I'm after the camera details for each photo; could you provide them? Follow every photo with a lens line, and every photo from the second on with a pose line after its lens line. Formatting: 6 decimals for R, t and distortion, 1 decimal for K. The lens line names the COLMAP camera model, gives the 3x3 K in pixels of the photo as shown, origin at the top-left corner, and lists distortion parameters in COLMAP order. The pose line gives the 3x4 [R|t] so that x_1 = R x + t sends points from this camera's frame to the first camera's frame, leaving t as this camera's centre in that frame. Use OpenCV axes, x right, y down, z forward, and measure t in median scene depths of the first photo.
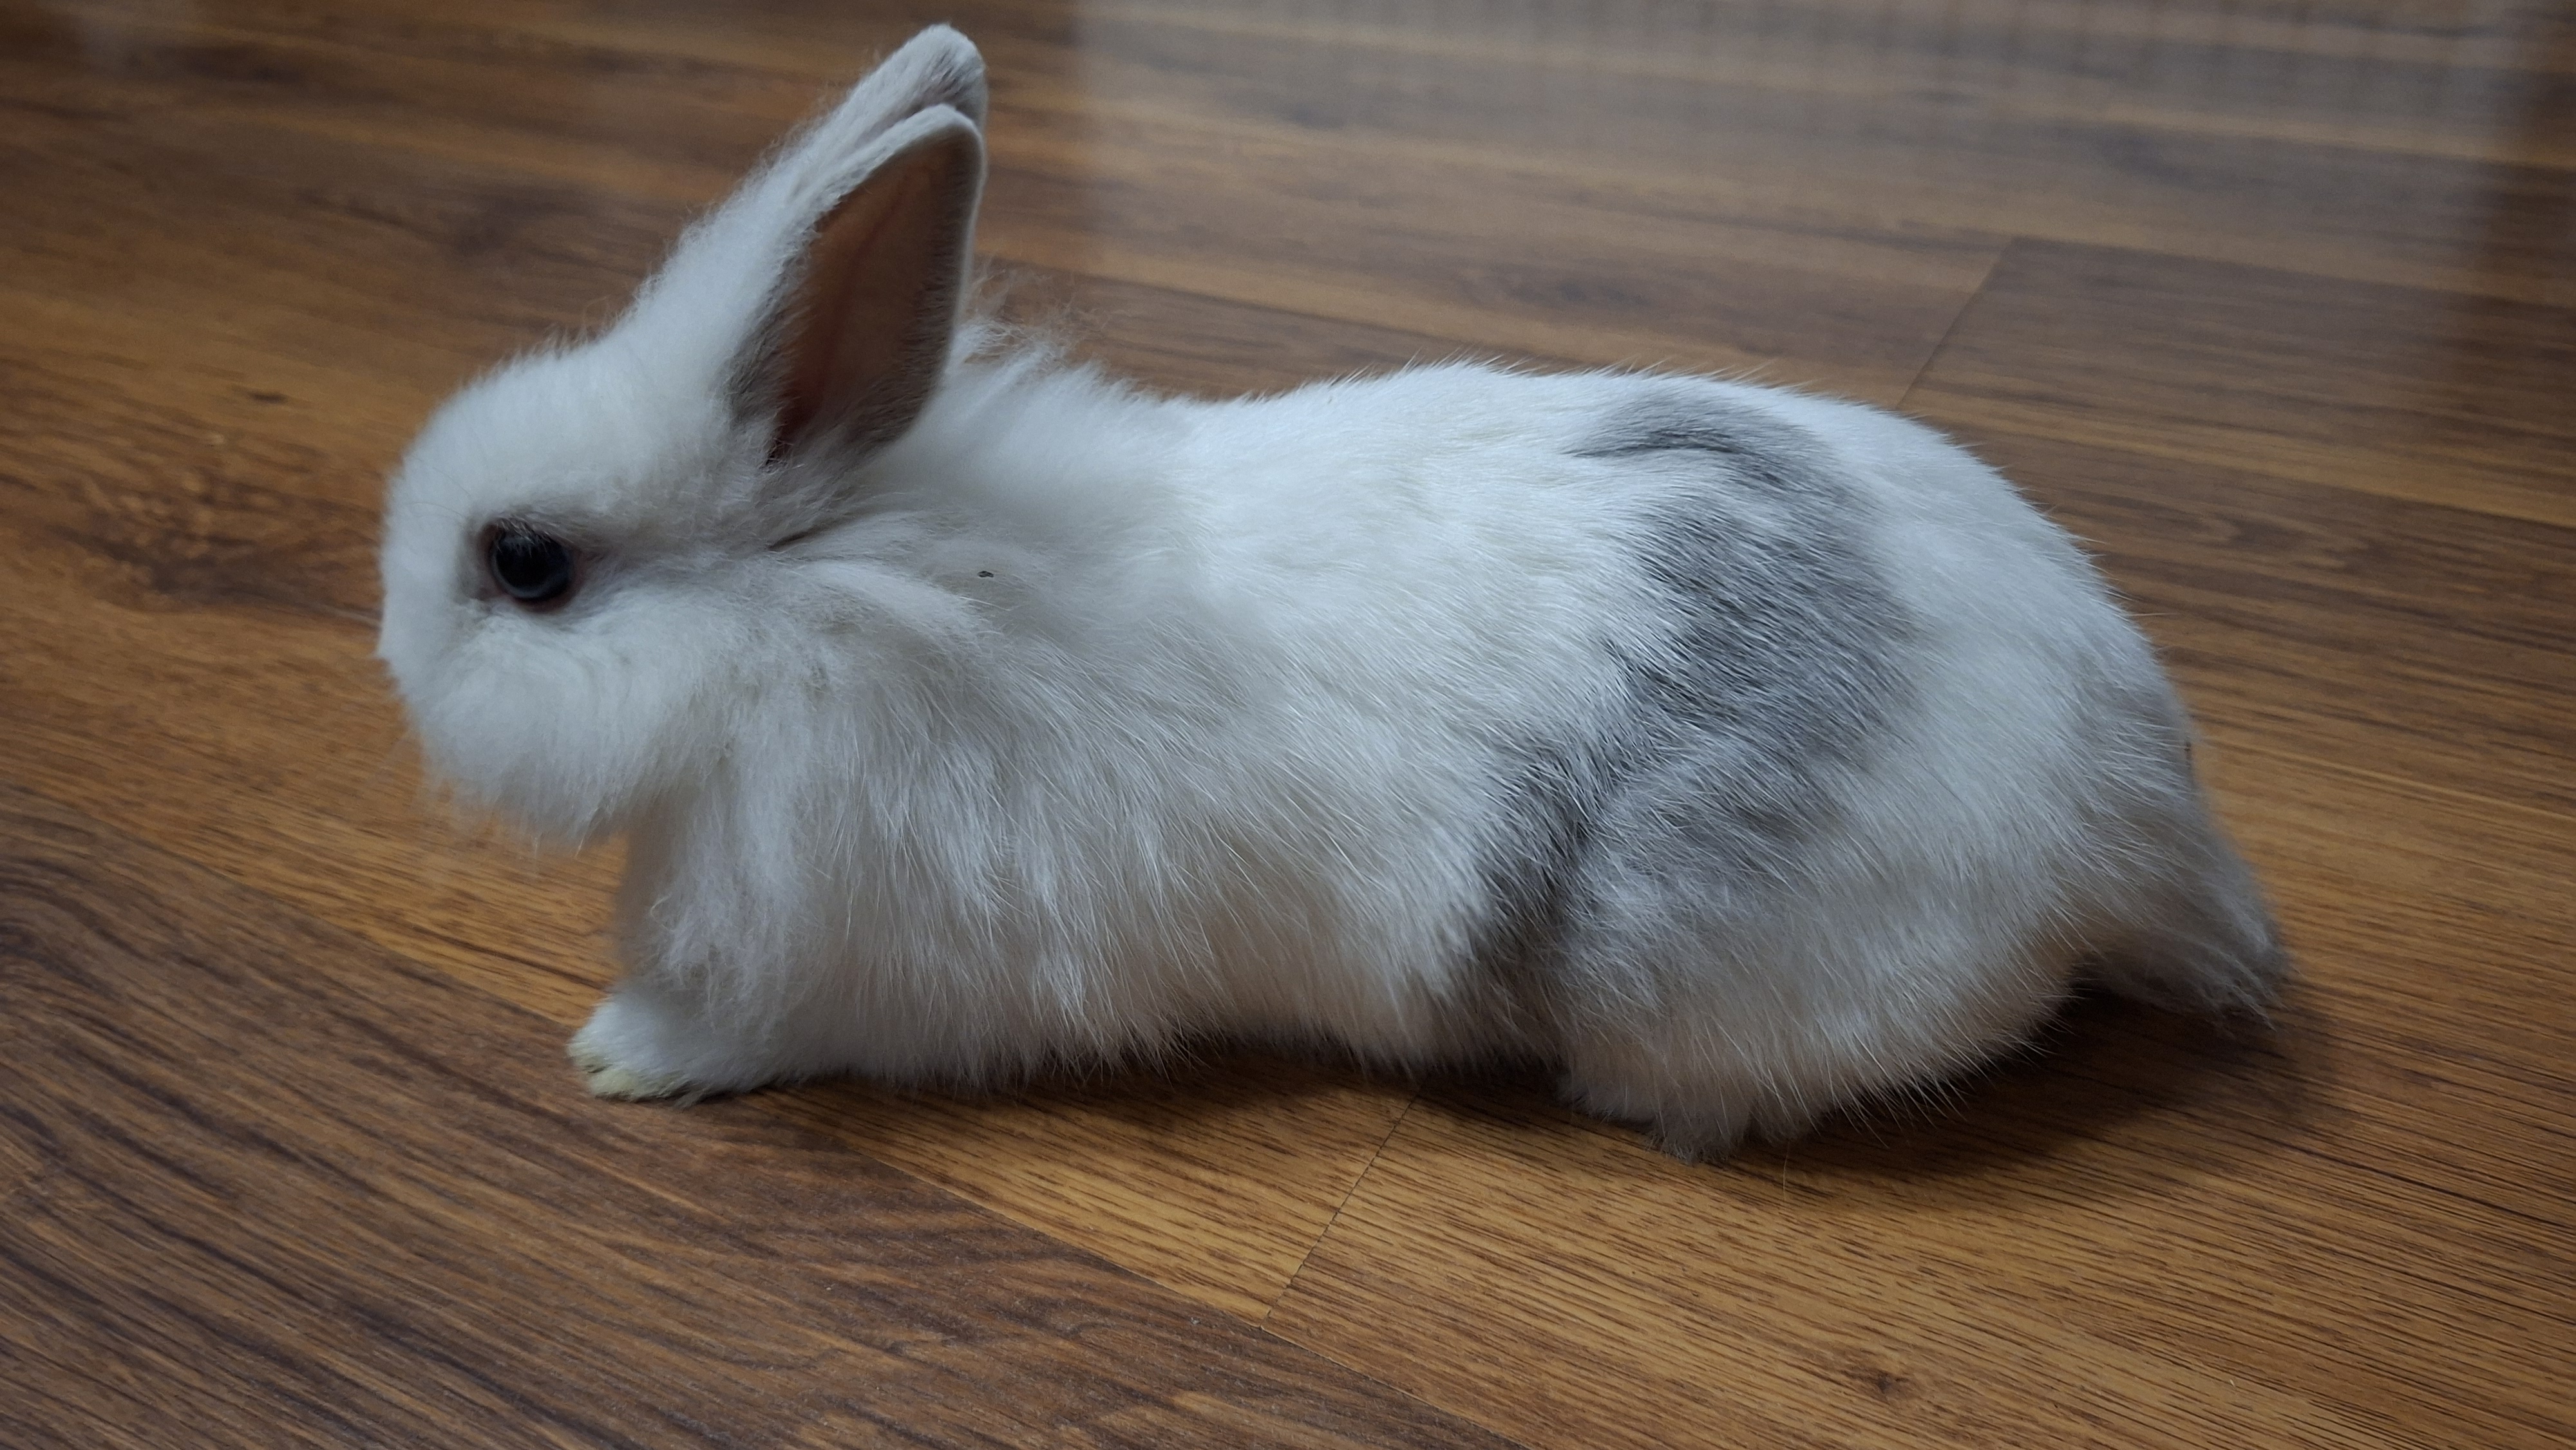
lens RADIAL K [[1824.1, 0, 1279.2], [0, 1824.1, 709.9], [0, 0, 1]] dist [0.065719, -0.118660]
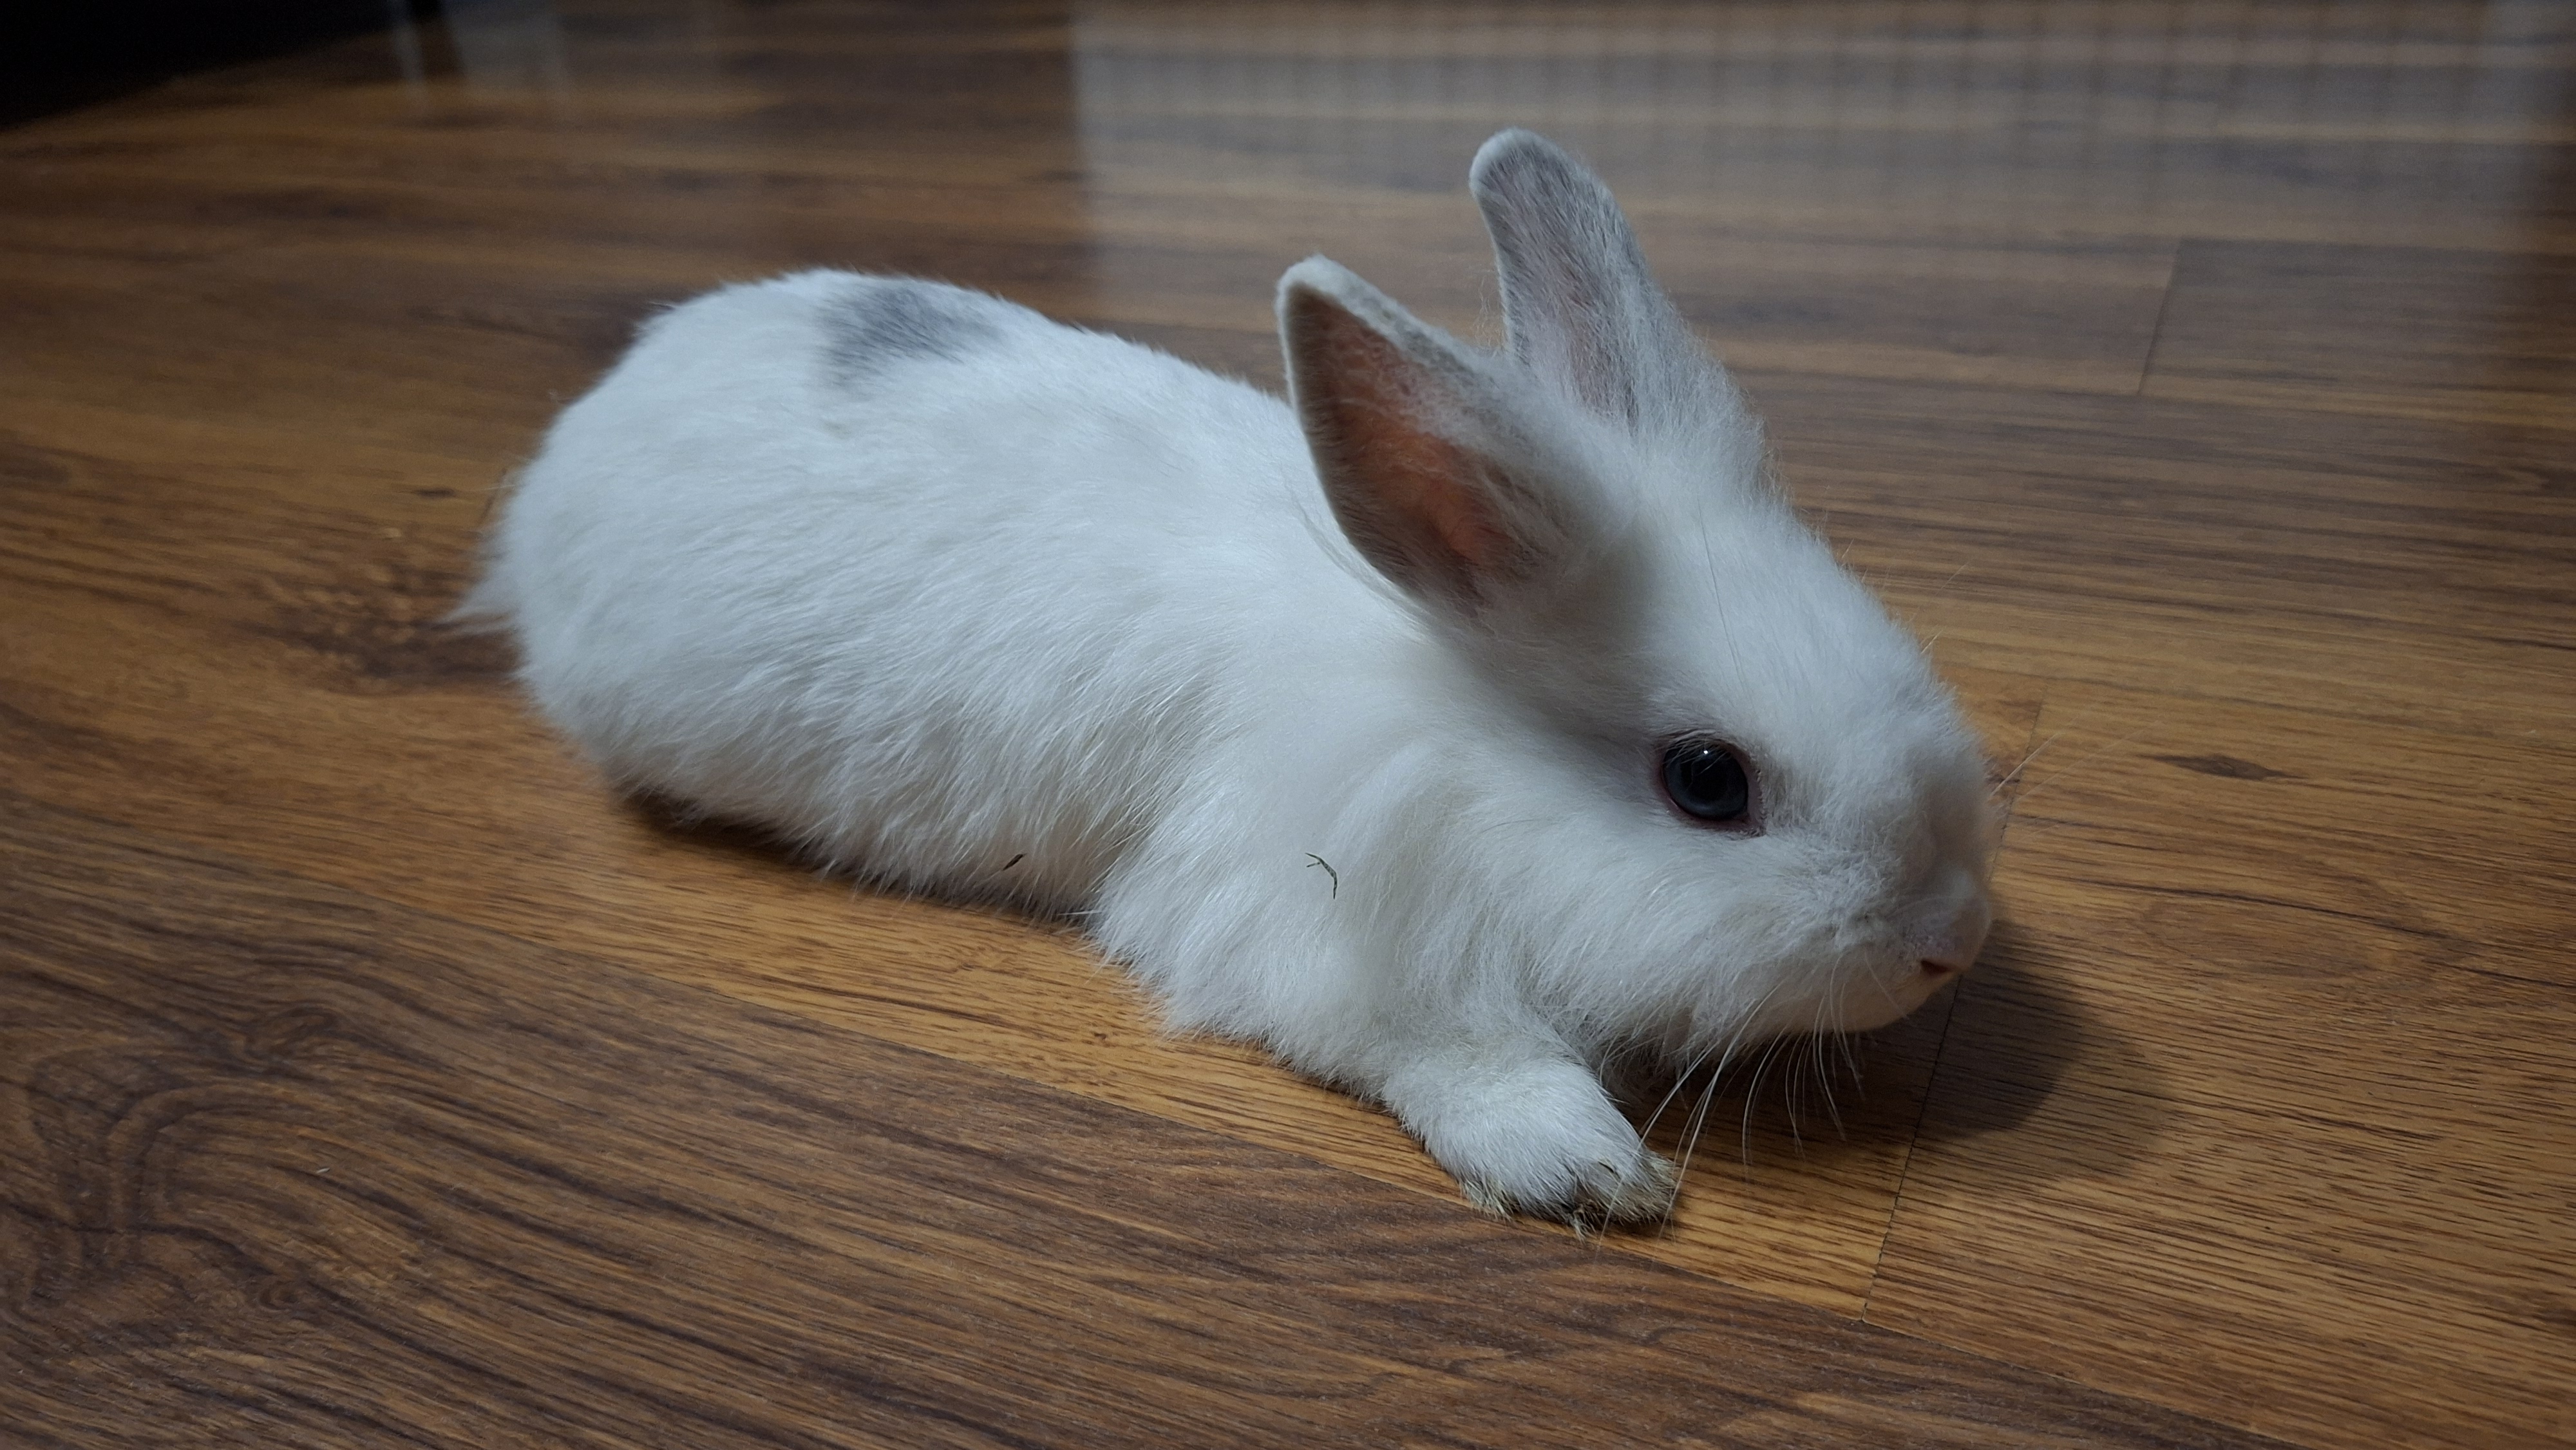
lens RADIAL K [[1817.9, 0, 1288.0], [0, 1817.9, 725.0], [0, 0, 1]] dist [0.111910, -0.220915]
pose [[0.997976, -0.062309, 0.012681, -0.244271], [0.062987, 0.996025, -0.062988, 0.077847], [-0.008706, 0.063659, 0.997934, 0.085146]]
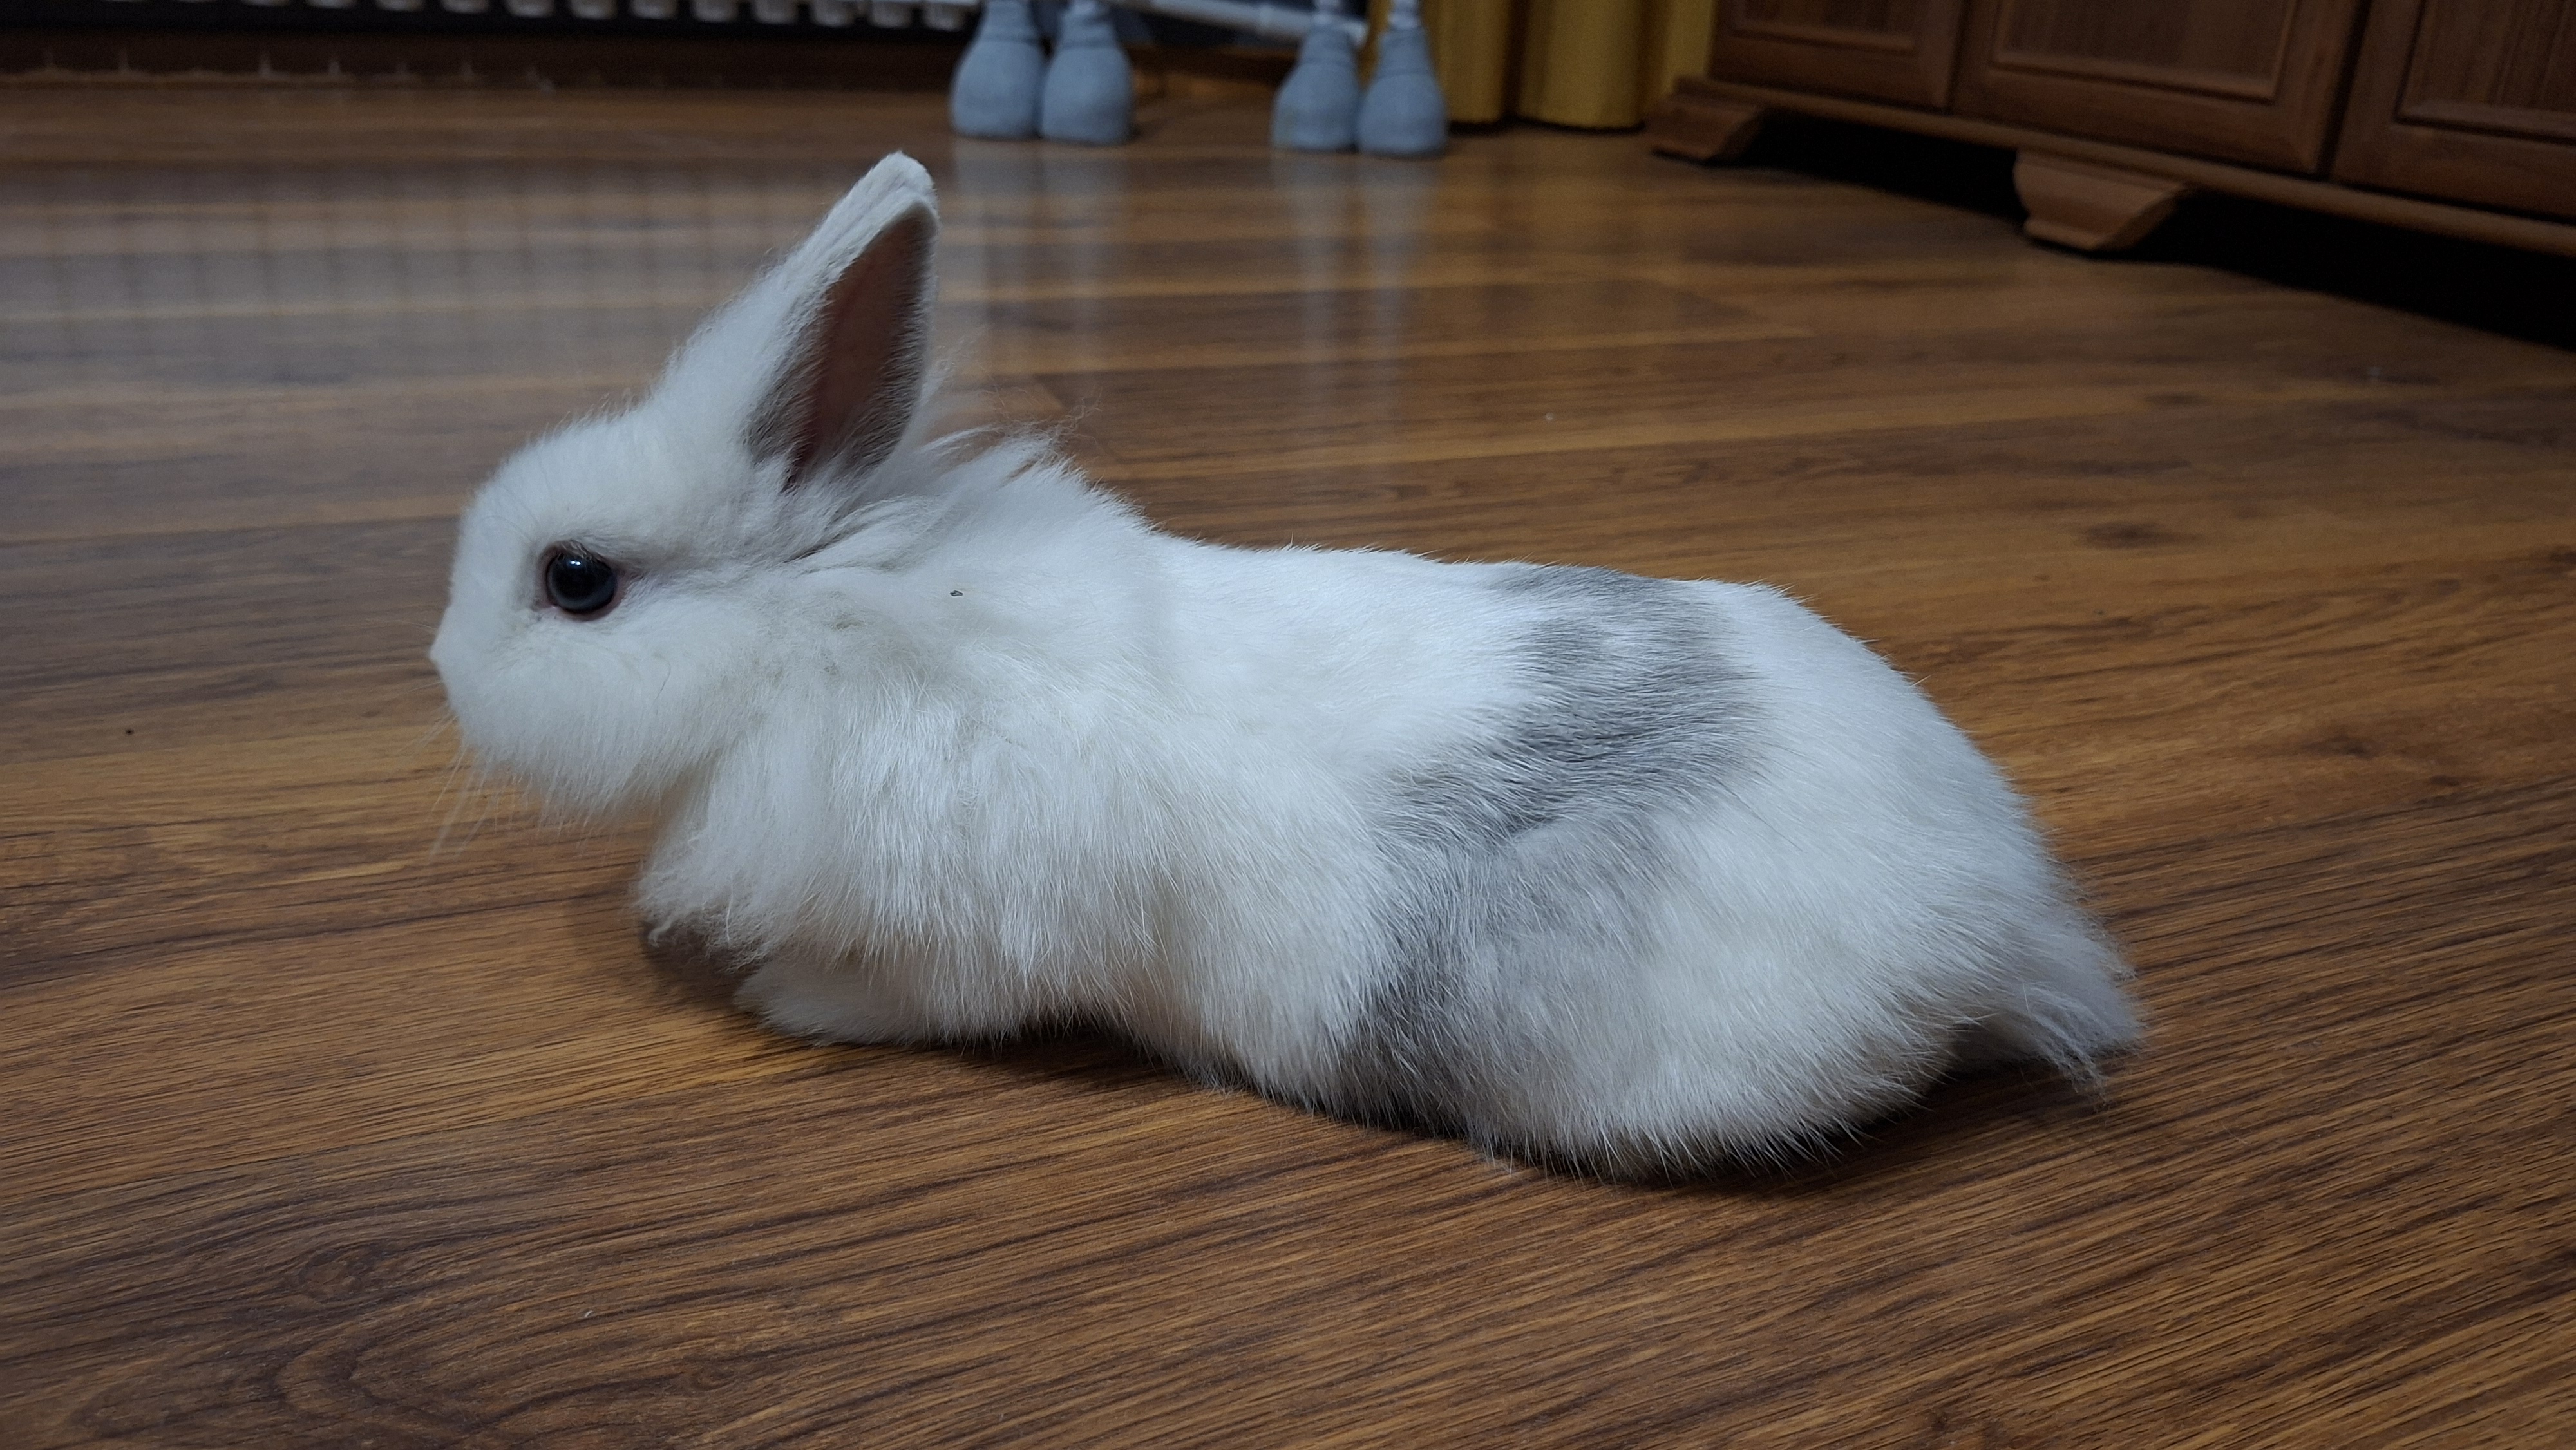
lens RADIAL K [[1824.1, 0, 1279.2], [0, 1824.1, 709.9], [0, 0, 1]] dist [0.065719, -0.118660]
pose [[0.648988, -0.257951, 0.715734, -1.118861], [0.352600, 0.935611, 0.017476, 0.025191], [-0.674157, 0.241026, 0.698154, 0.026513]]
